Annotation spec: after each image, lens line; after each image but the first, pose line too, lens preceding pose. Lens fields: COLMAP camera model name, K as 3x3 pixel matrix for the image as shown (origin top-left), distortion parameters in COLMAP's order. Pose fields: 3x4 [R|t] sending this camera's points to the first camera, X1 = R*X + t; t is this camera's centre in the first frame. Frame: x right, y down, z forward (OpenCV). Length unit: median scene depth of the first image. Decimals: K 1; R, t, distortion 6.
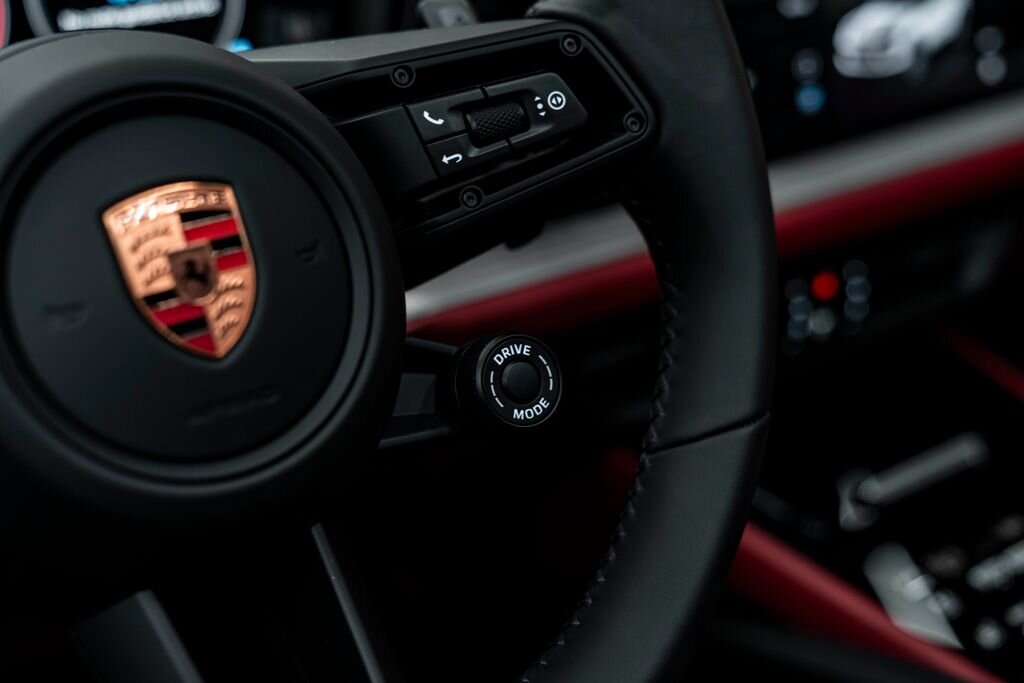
lens RADIAL K [[1365.6, 0, 513.8], [0, 1365.6, 341.8], [0, 0, 1]] dist [0.049439, 0.000000]
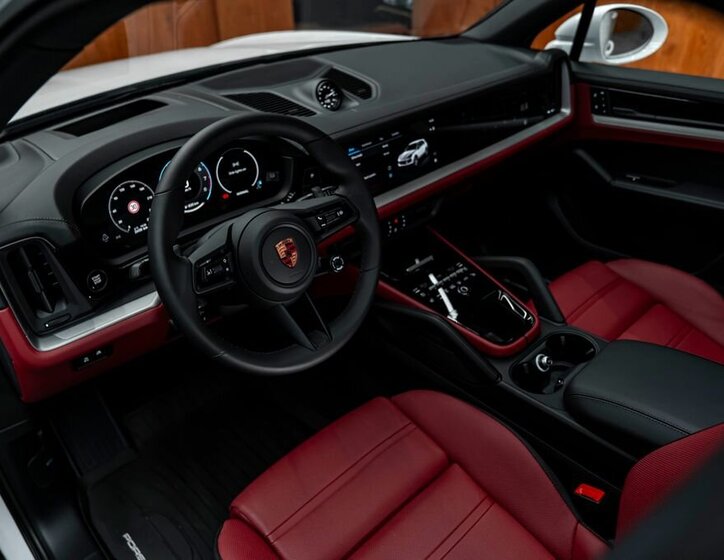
lens RADIAL K [[569.8, 0, 357.2], [0, 569.8, 281.4], [0, 0, 1]] dist [-0.039014, -0.000234]
pose [[0.991110, -0.065348, 0.115888, -0.229006], [0.045850, 0.985465, 0.163576, -0.331625], [-0.124893, -0.156808, 0.979700, -1.586289]]
